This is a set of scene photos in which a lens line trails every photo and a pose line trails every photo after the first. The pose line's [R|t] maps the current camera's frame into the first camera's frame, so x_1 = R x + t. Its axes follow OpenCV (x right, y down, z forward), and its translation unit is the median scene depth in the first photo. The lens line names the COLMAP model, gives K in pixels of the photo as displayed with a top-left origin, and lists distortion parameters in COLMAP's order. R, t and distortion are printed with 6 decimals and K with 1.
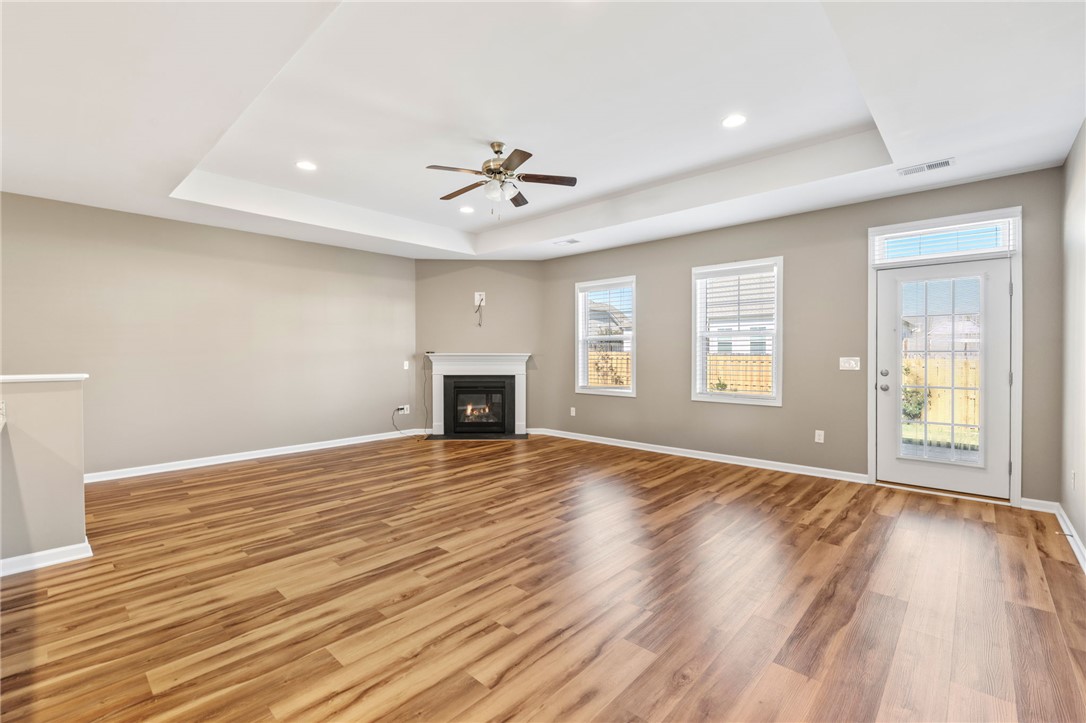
lens RADIAL K [[470.6, 0, 547.5], [0, 470.6, 354.4], [0, 0, 1]] dist [-0.001649, 0.000136]
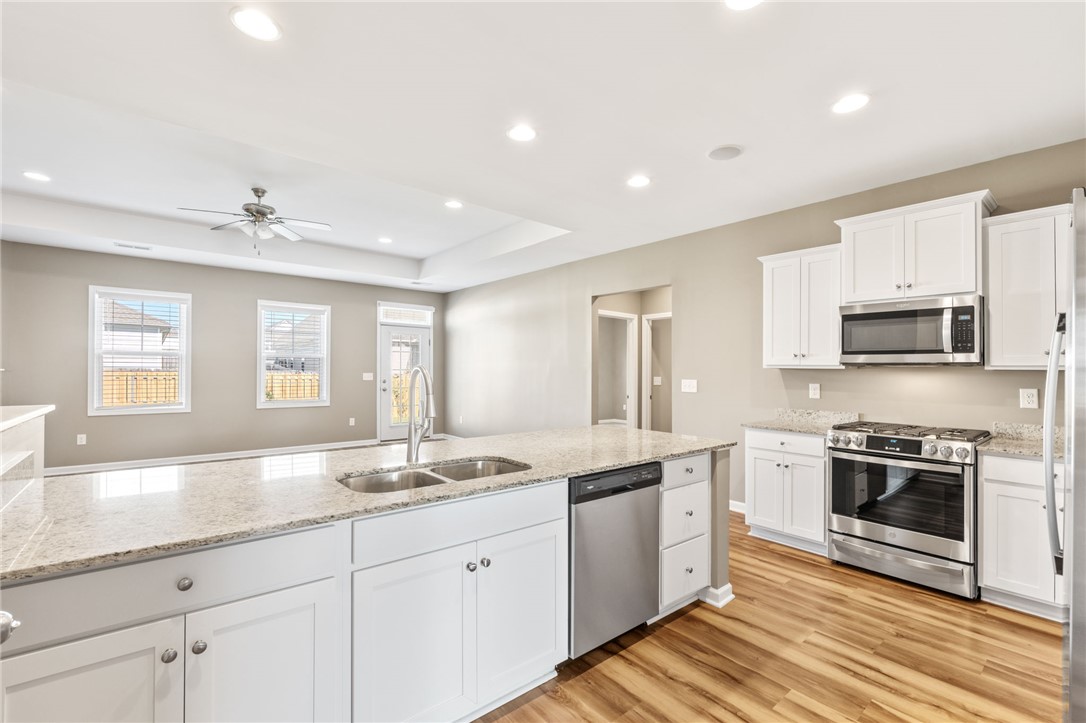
lens RADIAL K [[469.4, 0, 543.0], [0, 469.4, 361.5], [0, 0, 1]] dist [-0.007757, -0.000142]
pose [[0.138957, 0.020820, 0.990080, -0.894861], [-0.005215, 0.999780, -0.020292, -0.004032], [-0.990285, -0.002344, 0.139035, 0.116765]]
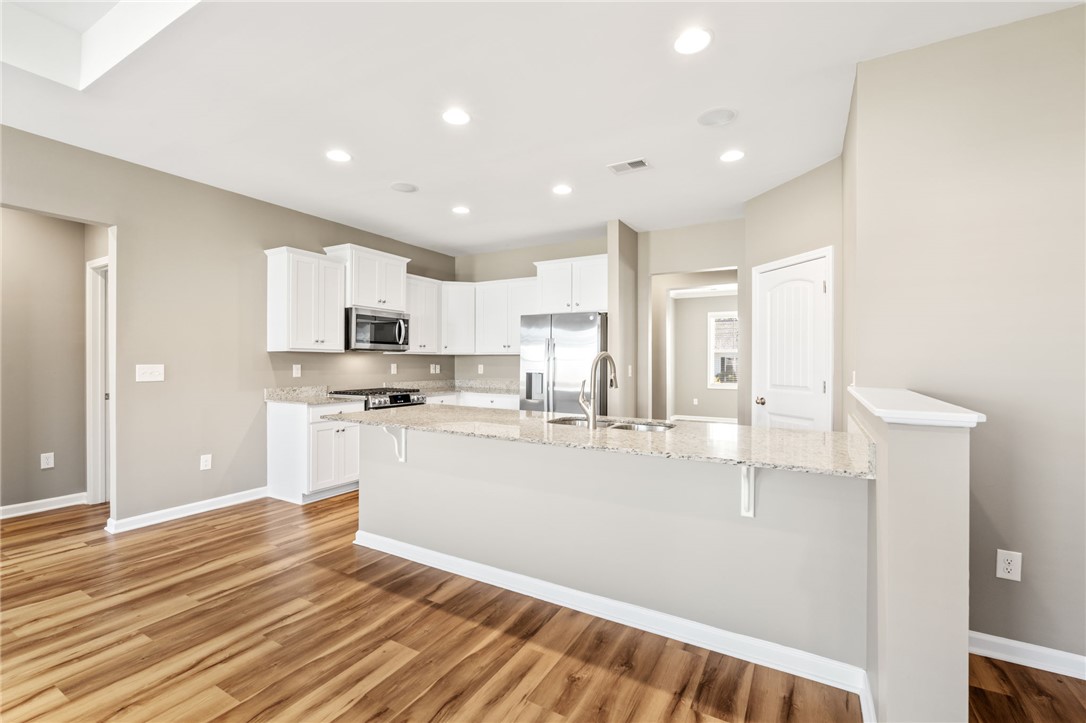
lens RADIAL K [[469.4, 0, 543.0], [0, 469.4, 361.5], [0, 0, 1]] dist [-0.007757, -0.000142]
pose [[-0.975665, -0.005092, -0.219209, -0.328801], [-0.007284, 0.999931, 0.009192, -0.003225], [0.219147, 0.010565, -0.975635, 0.777276]]
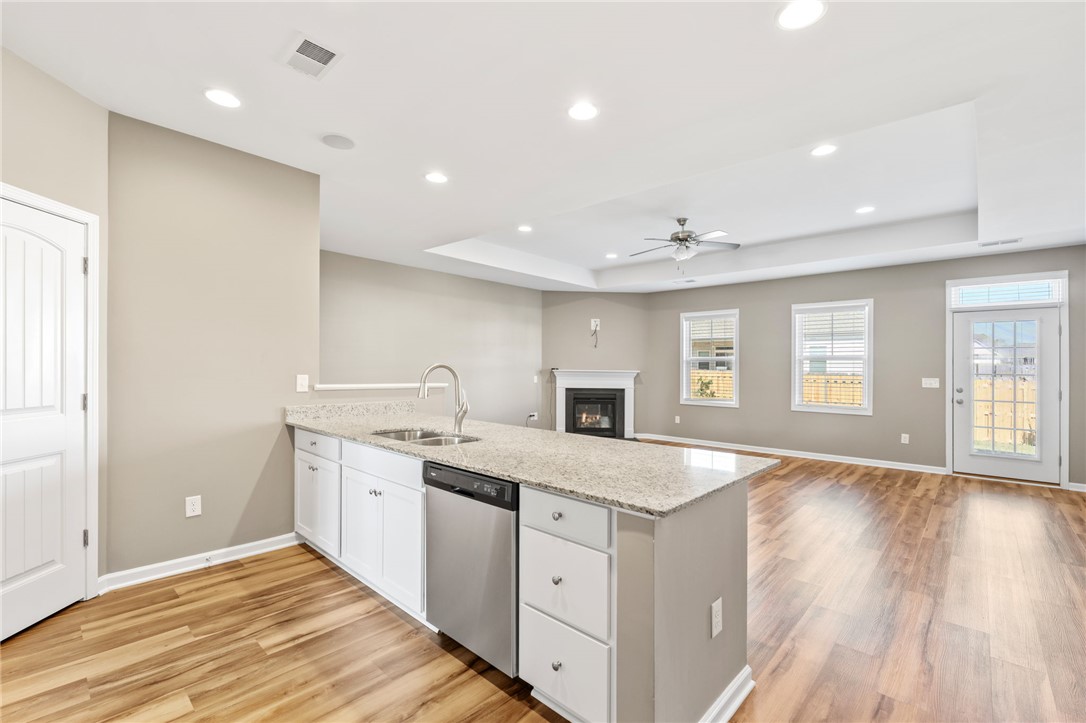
lens RADIAL K [[475.0, 0, 543.0], [0, 475.0, 361.5], [0, 0, 1]] dist [0.002142, 0.000135]
pose [[0.999913, 0.013107, 0.001310, -0.405183], [-0.013084, 0.999783, -0.016221, -0.004186], [-0.001523, 0.016202, 0.999868, -0.298883]]
